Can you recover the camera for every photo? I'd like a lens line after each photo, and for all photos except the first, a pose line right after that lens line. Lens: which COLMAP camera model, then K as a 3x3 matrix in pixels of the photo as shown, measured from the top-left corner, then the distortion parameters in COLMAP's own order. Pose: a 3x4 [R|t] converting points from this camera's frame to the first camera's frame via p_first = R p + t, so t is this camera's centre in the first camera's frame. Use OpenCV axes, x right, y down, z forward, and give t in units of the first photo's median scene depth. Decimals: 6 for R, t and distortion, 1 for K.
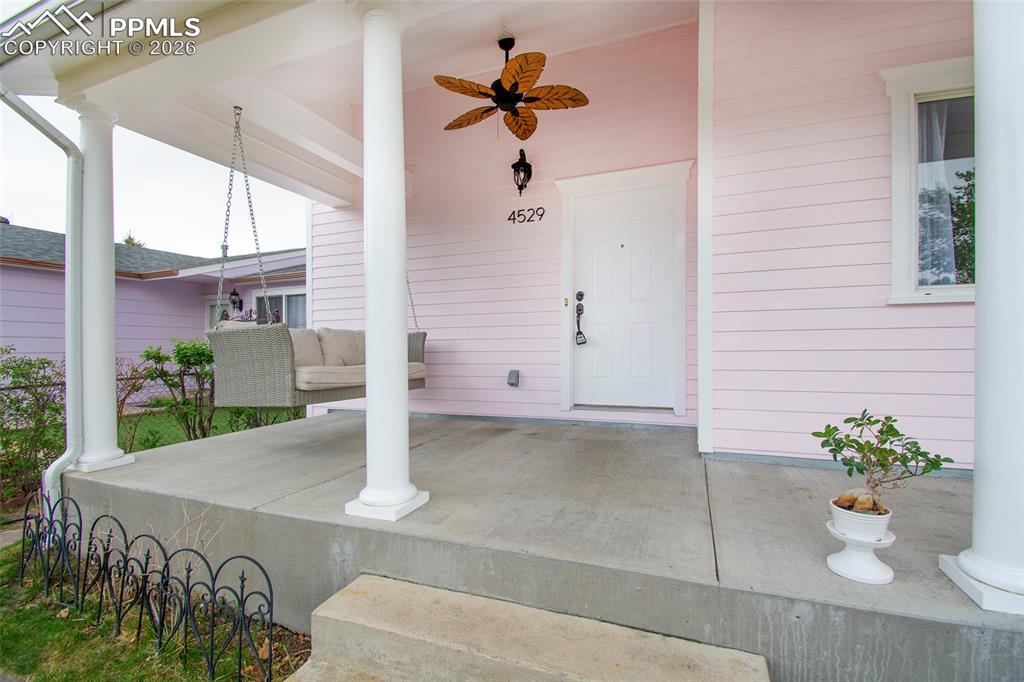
lens RADIAL K [[446.2, 0, 535.2], [0, 446.2, 340.9], [0, 0, 1]] dist [-0.031985, -0.000142]
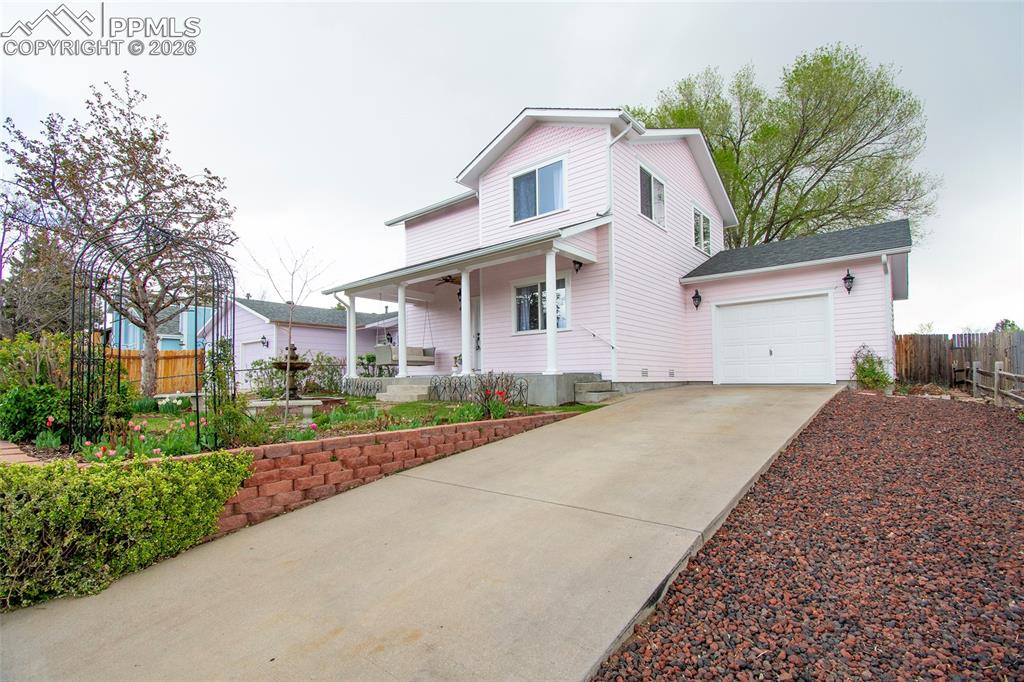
lens RADIAL K [[468.3, 0, 510.6], [0, 468.3, 360.0], [0, 0, 1]] dist [-0.000845, -0.000033]
pose [[0.931757, -0.006231, -0.363029, 1.371068], [-0.004166, 0.999603, -0.027849, 0.149710], [0.363058, 0.027461, 0.931362, -1.772740]]
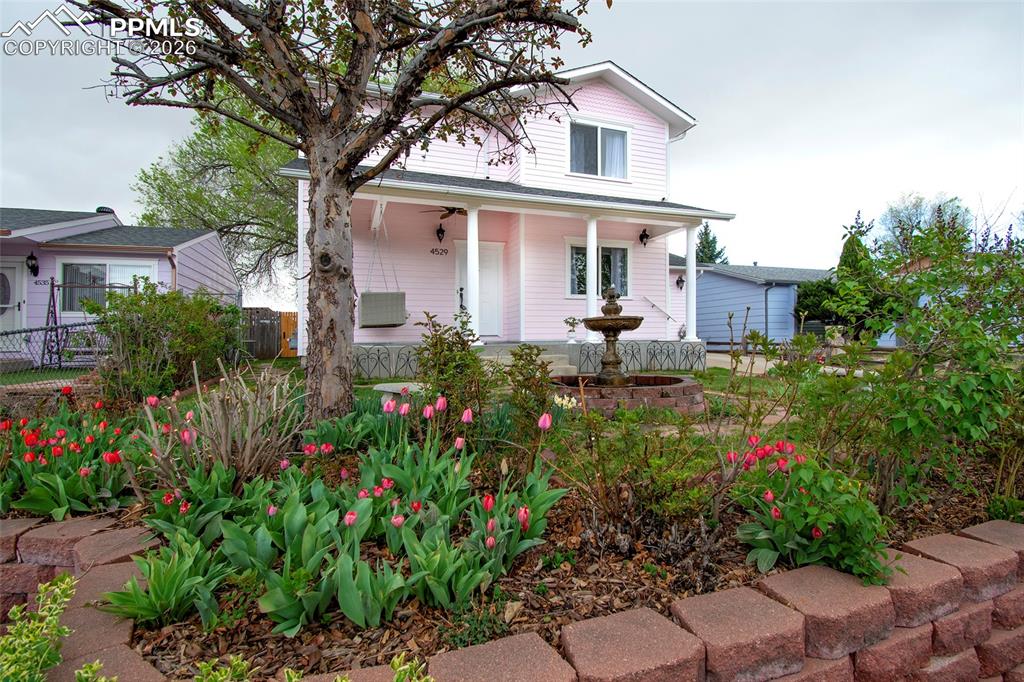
lens RADIAL K [[443.2, 0, 512.0], [0, 443.2, 341.0], [0, 0, 1]] dist [0.032995, 0.000015]
pose [[0.768629, -0.001096, 0.639694, -1.132648], [0.002714, 0.999995, -0.001548, 0.167652], [-0.639690, 0.002926, 0.768628, -0.932067]]
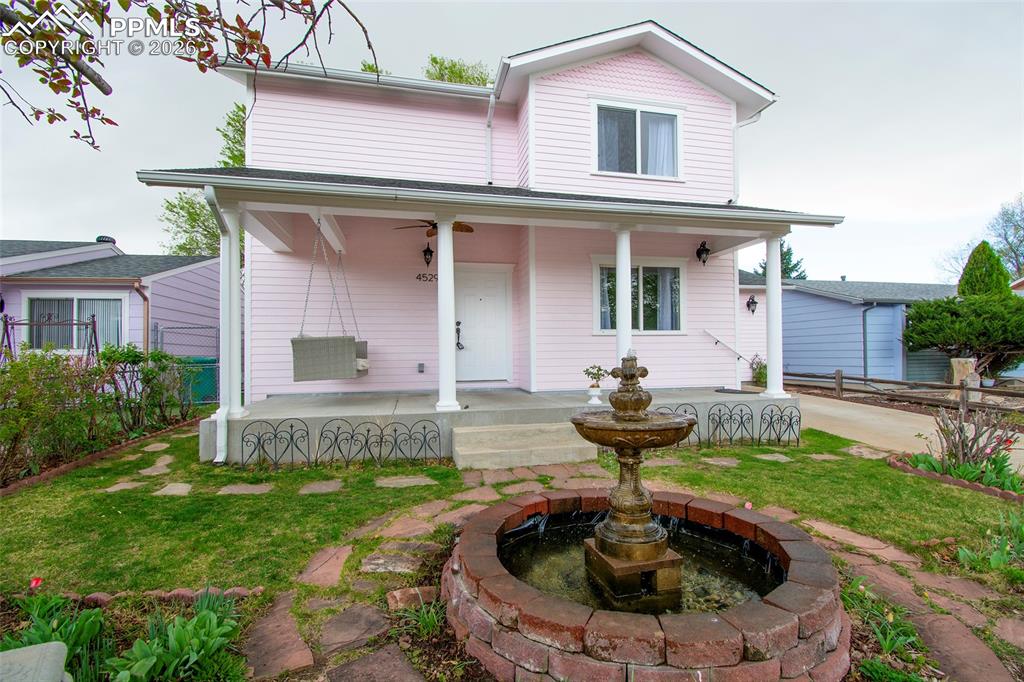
lens RADIAL K [[428.5, 0, 500.8], [0, 428.5, 333.1], [0, 0, 1]] dist [0.018009, -0.000435]
pose [[0.859969, 0.033479, 0.509247, -0.624365], [-0.010244, 0.998777, -0.048362, 0.023596], [-0.510244, 0.036373, 0.859260, -0.608135]]
